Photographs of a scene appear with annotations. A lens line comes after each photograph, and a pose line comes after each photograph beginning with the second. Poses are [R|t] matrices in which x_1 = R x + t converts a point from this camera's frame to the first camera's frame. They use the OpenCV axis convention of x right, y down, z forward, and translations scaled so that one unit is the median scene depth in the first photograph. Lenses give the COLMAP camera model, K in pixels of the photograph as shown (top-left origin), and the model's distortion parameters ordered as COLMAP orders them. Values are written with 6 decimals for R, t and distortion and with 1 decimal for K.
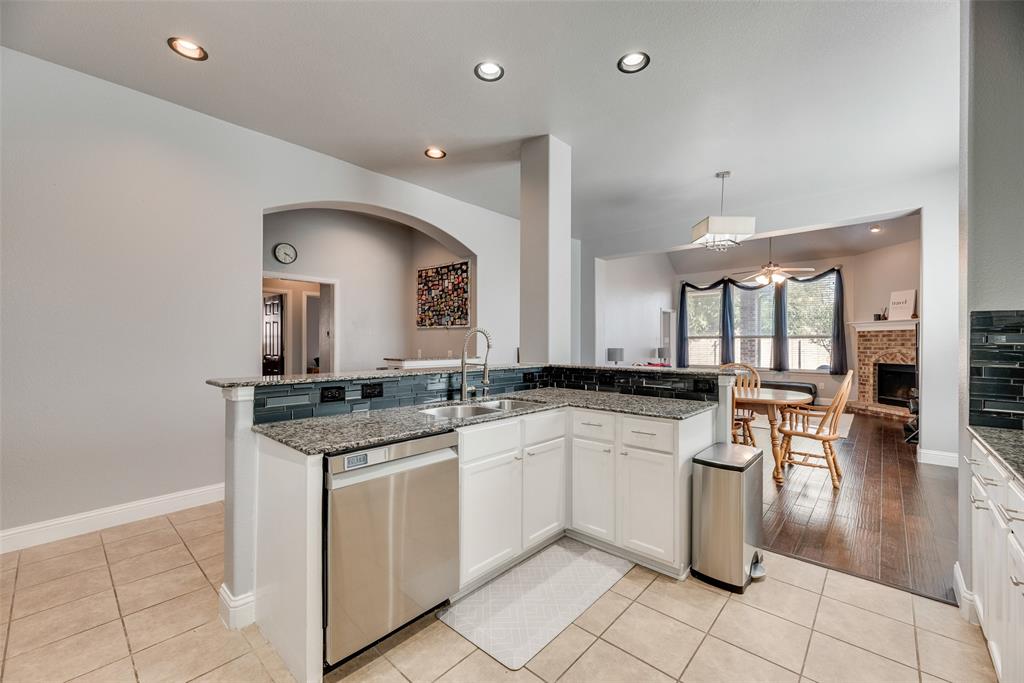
lens RADIAL K [[411.3, 0, 510.1], [0, 411.3, 344.5], [0, 0, 1]] dist [0.002704, -0.000261]
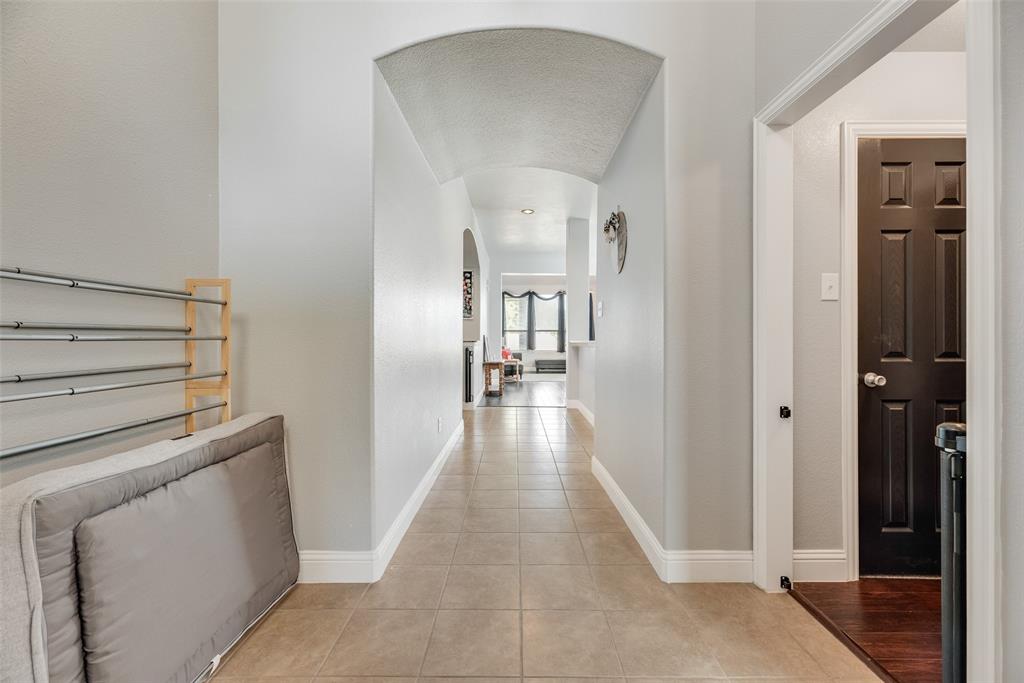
lens RADIAL K [[411.3, 0, 510.1], [0, 411.3, 344.5], [0, 0, 1]] dist [0.002704, -0.000261]
pose [[0.747364, -0.010314, 0.664335, -0.650677], [0.003101, 0.999923, 0.012035, 0.018852], [-0.664407, -0.006934, 0.747338, -0.082939]]
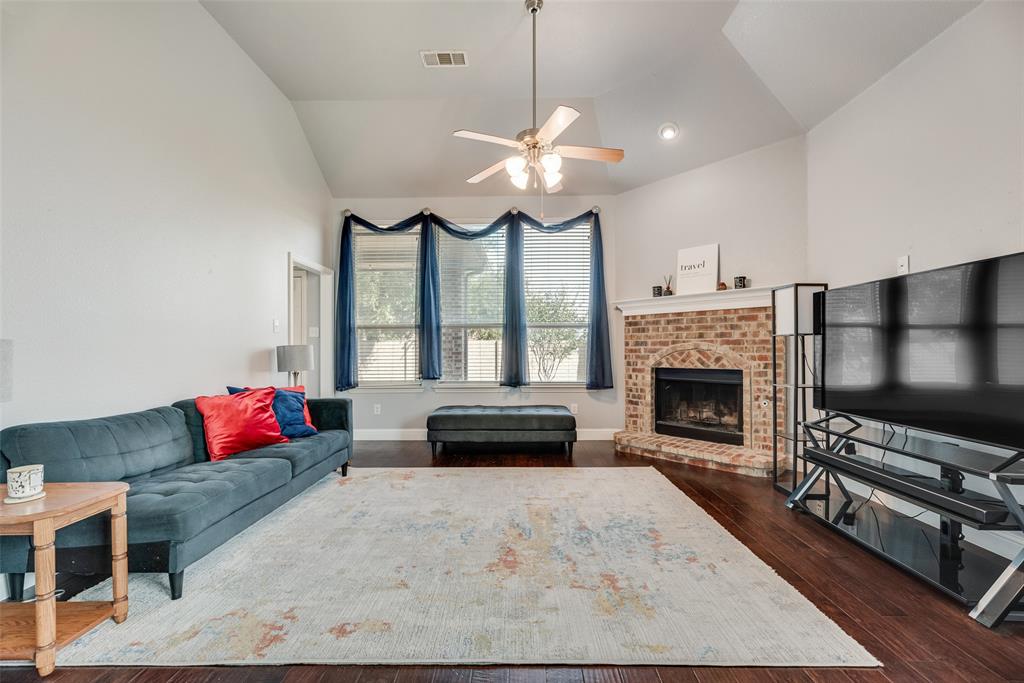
lens RADIAL K [[411.3, 0, 510.1], [0, 411.3, 344.5], [0, 0, 1]] dist [0.002704, -0.000261]
pose [[0.750870, 0.003454, 0.660441, 0.322170], [0.008773, 0.999846, -0.015203, 0.017993], [-0.660392, 0.017210, 0.750724, 0.670798]]
